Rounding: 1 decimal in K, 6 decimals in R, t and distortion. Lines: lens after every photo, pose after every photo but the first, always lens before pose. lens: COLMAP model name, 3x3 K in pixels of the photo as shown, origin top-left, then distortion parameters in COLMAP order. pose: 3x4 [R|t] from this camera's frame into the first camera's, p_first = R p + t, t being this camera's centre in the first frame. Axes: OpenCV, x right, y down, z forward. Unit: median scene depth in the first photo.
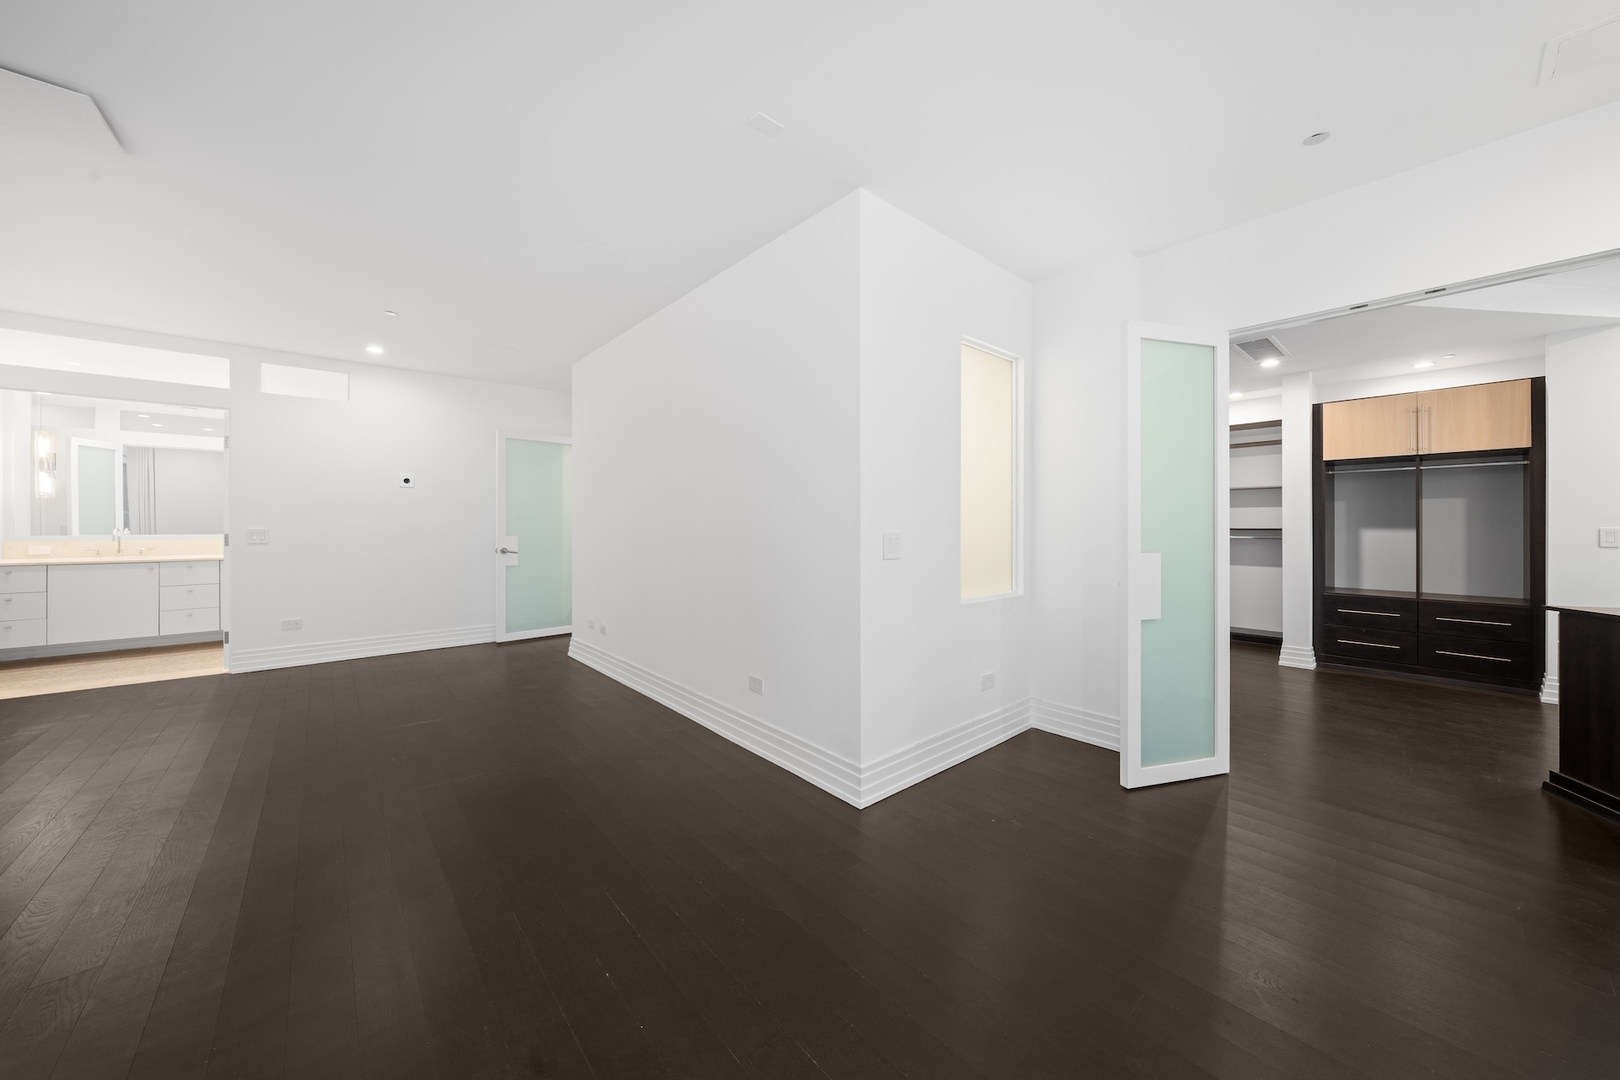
lens RADIAL K [[557.2, 0, 800.8], [0, 557.2, 525.9], [0, 0, 1]] dist [0.001504, 0.000180]
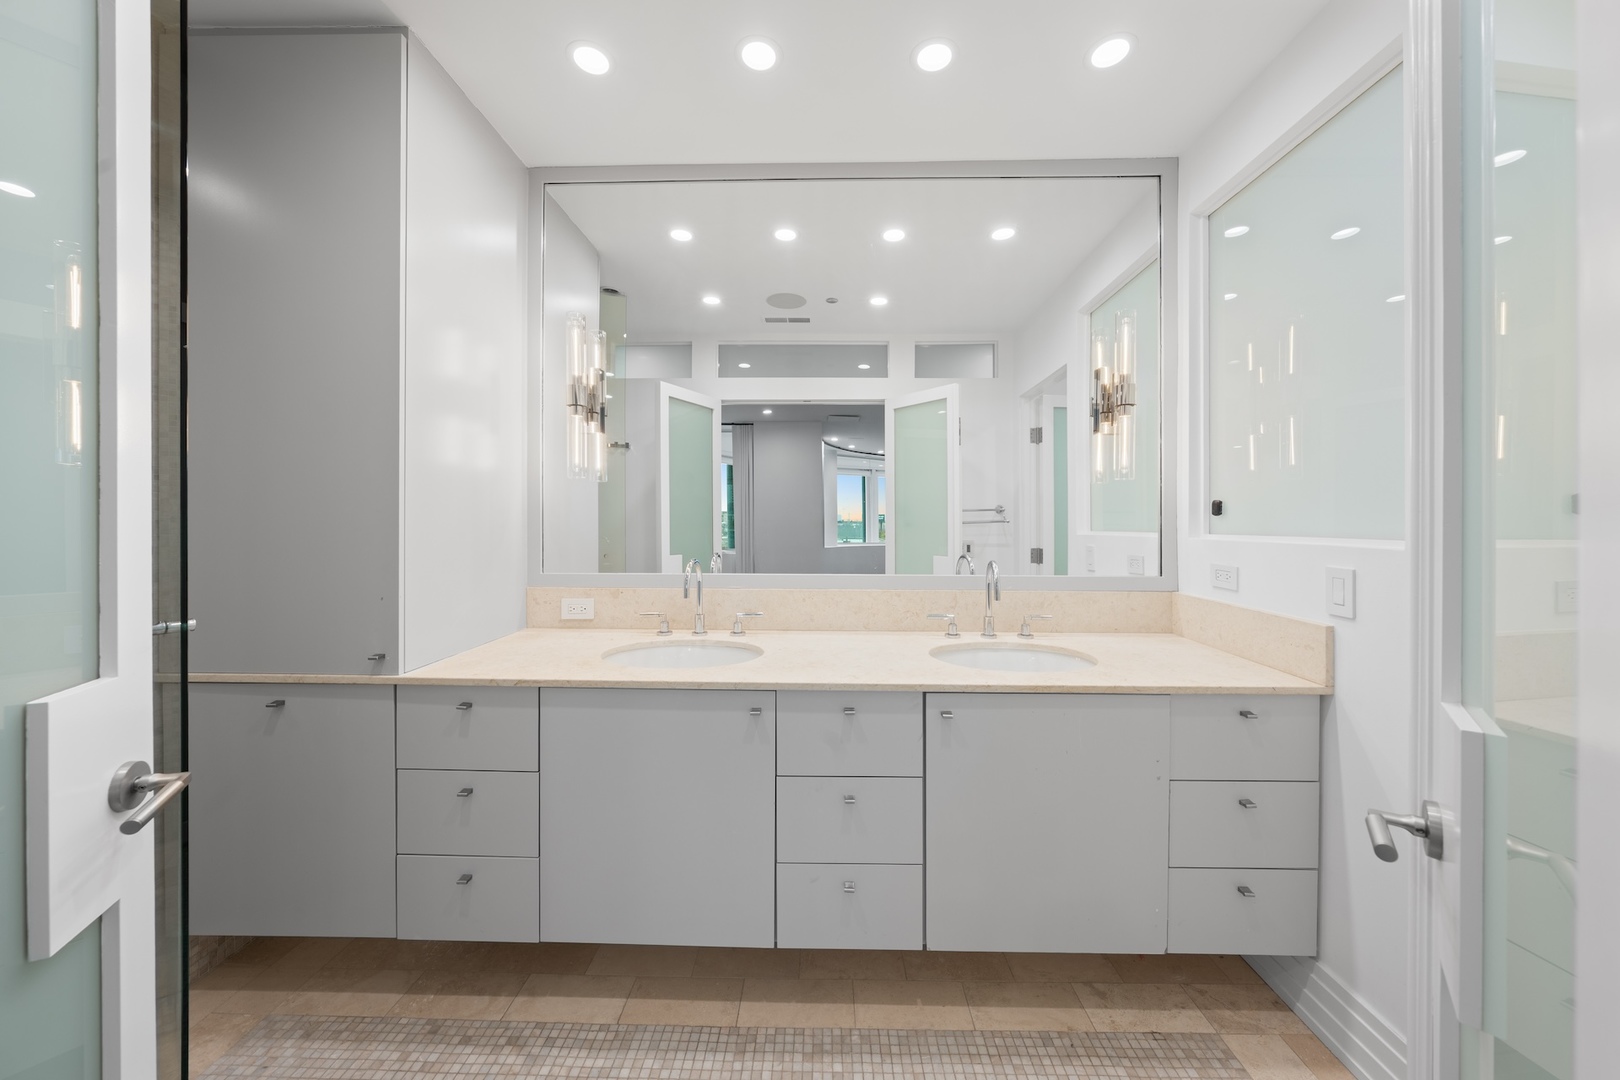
lens RADIAL K [[557.2, 0, 814.7], [0, 557.2, 528.9], [0, 0, 1]] dist [0.001504, 0.000180]
pose [[0.733354, 0.006773, -0.679814, -0.922834], [-0.002258, 0.999969, 0.007528, -0.018317], [0.679844, -0.003985, 0.733346, 0.789549]]
